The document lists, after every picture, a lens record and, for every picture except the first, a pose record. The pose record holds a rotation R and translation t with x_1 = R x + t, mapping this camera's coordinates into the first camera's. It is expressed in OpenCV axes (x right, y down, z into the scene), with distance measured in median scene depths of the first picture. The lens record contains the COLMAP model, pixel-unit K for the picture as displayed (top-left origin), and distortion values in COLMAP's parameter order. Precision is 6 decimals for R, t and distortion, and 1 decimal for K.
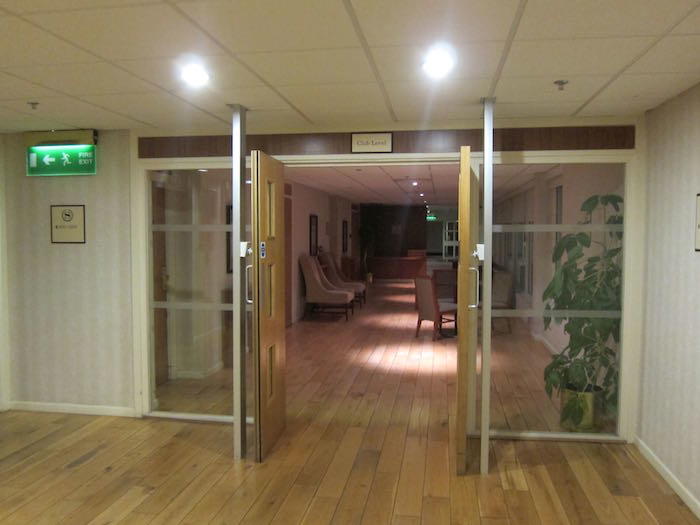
lens RADIAL K [[592.5, 0, 351.8], [0, 592.5, 262.9], [0, 0, 1]] dist [-0.001740, 0.005124]
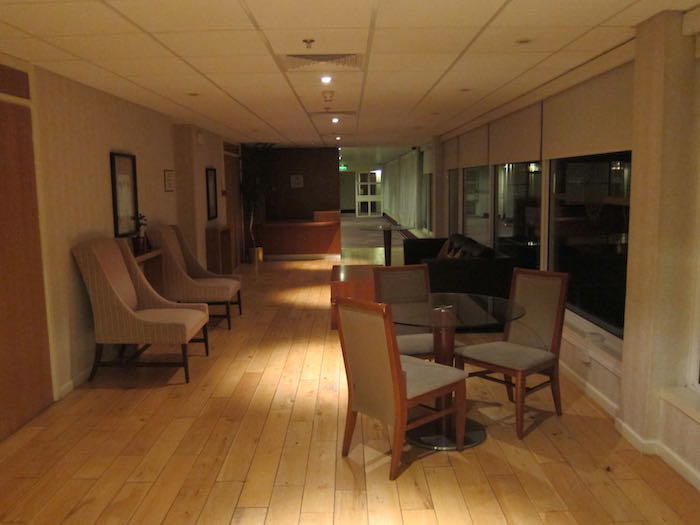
lens RADIAL K [[592.5, 0, 350.3], [0, 592.5, 258.8], [0, 0, 1]] dist [-0.001740, 0.005124]
pose [[0.987671, -0.032472, 0.153137, 0.032327], [0.021489, 0.997112, 0.072838, -0.017897], [-0.155060, -0.068649, 0.985517, 0.345431]]
